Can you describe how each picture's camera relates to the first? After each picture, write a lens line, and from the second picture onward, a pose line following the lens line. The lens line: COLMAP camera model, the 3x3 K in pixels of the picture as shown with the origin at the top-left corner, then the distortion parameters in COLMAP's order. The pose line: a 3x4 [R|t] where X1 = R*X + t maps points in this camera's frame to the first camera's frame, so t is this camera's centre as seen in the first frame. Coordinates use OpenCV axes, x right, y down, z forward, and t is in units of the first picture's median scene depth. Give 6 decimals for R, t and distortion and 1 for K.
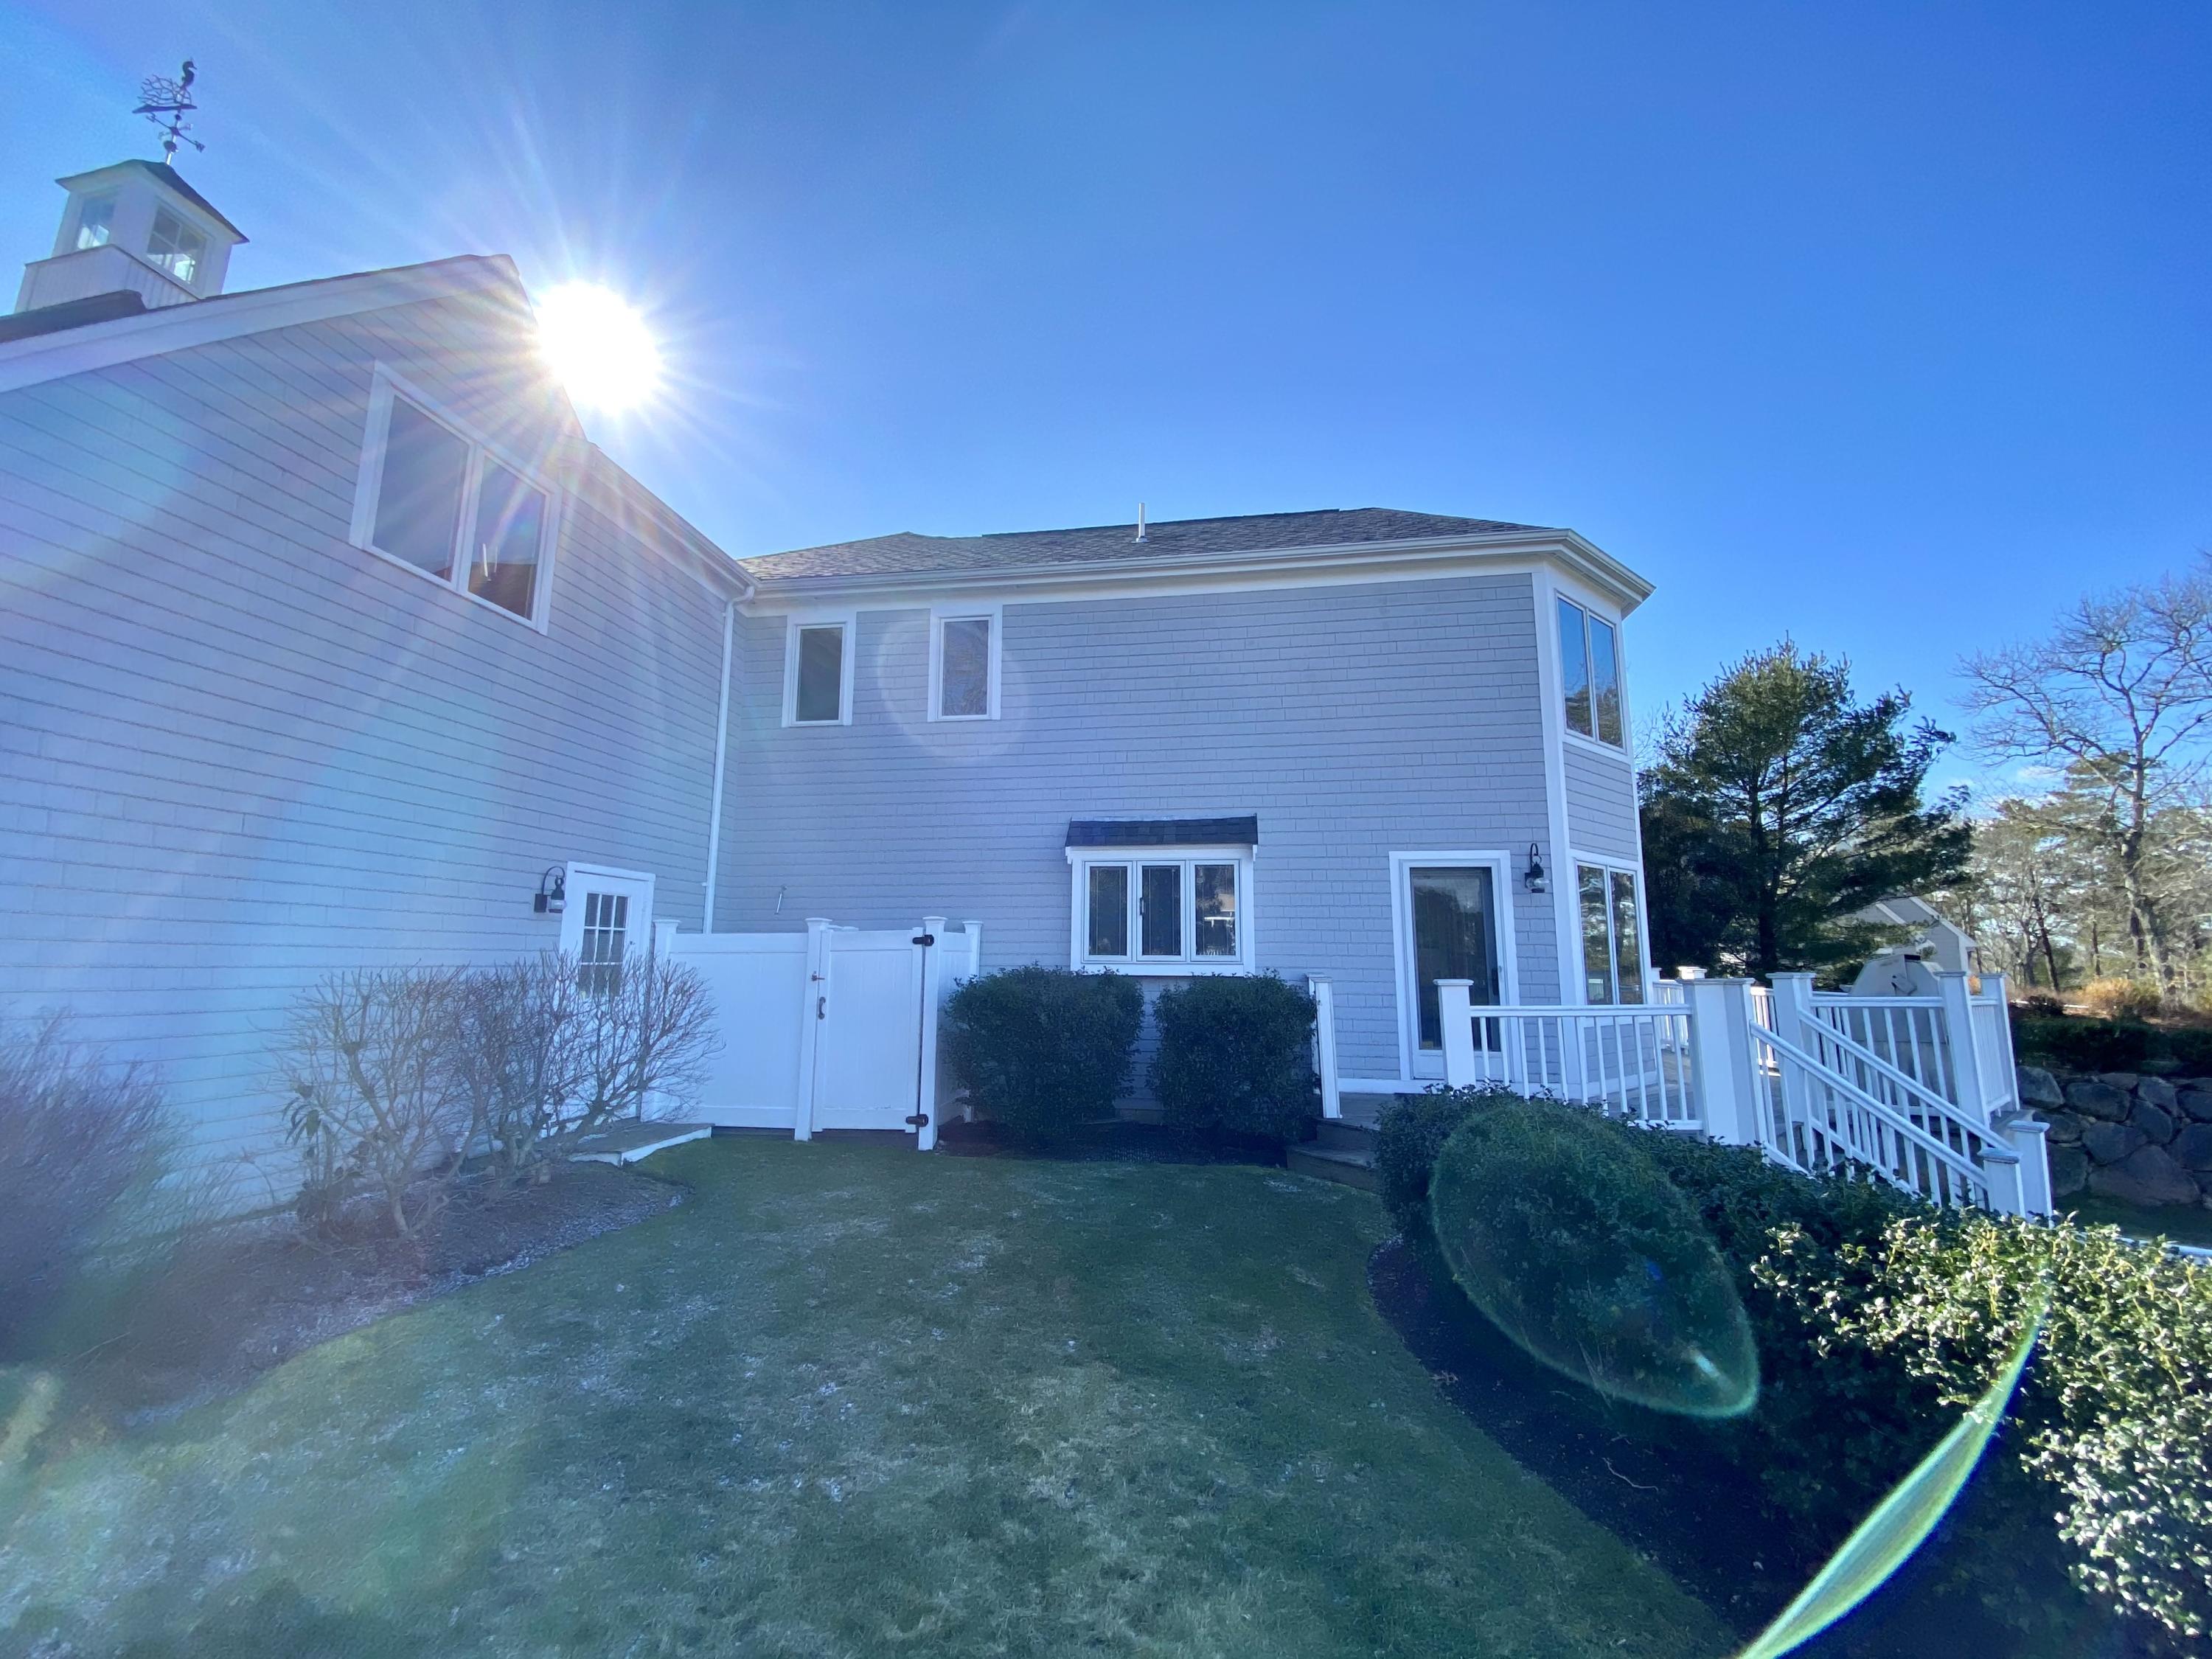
lens RADIAL K [[899.5, 0, 1121.4], [0, 899.5, 818.1], [0, 0, 1]] dist [0.023502, -0.021502]
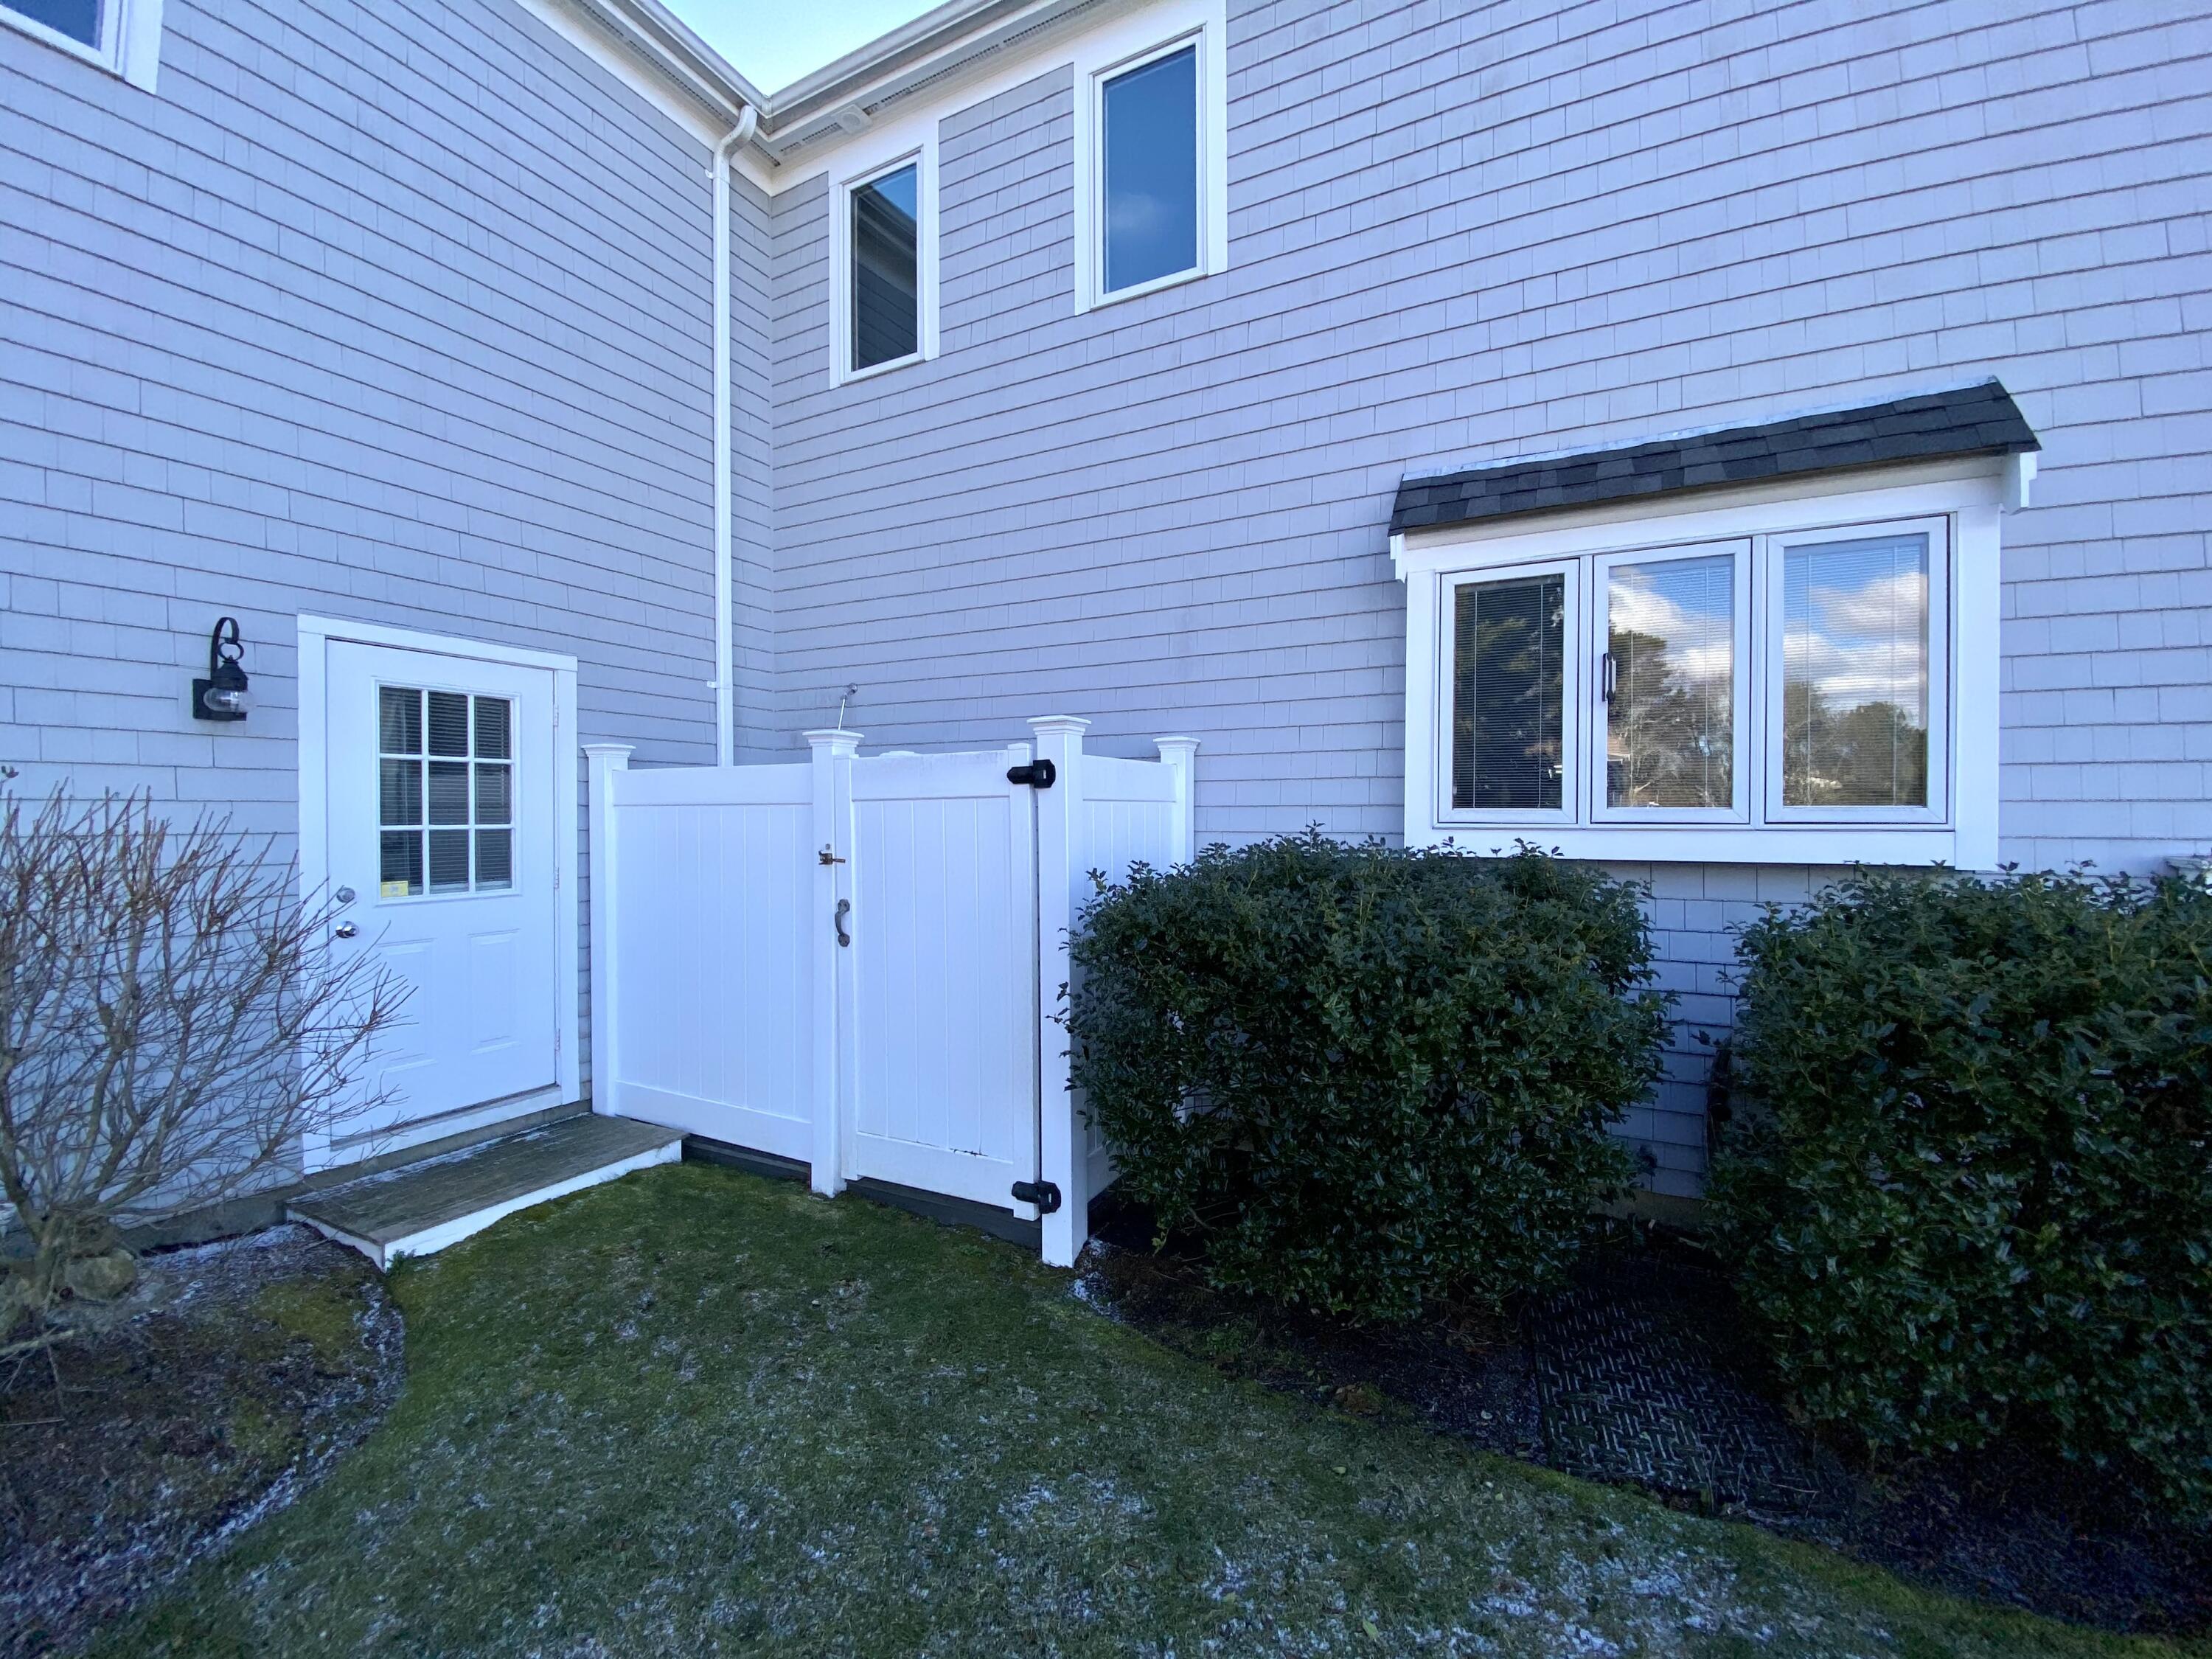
lens RADIAL K [[899.5, 0, 1121.4], [0, 899.5, 818.1], [0, 0, 1]] dist [0.023502, -0.021502]
pose [[0.947990, -0.000915, -0.318297, -0.050876], [0.050965, 0.987530, 0.148951, 0.094162], [0.314192, -0.157426, 0.936216, 0.611107]]
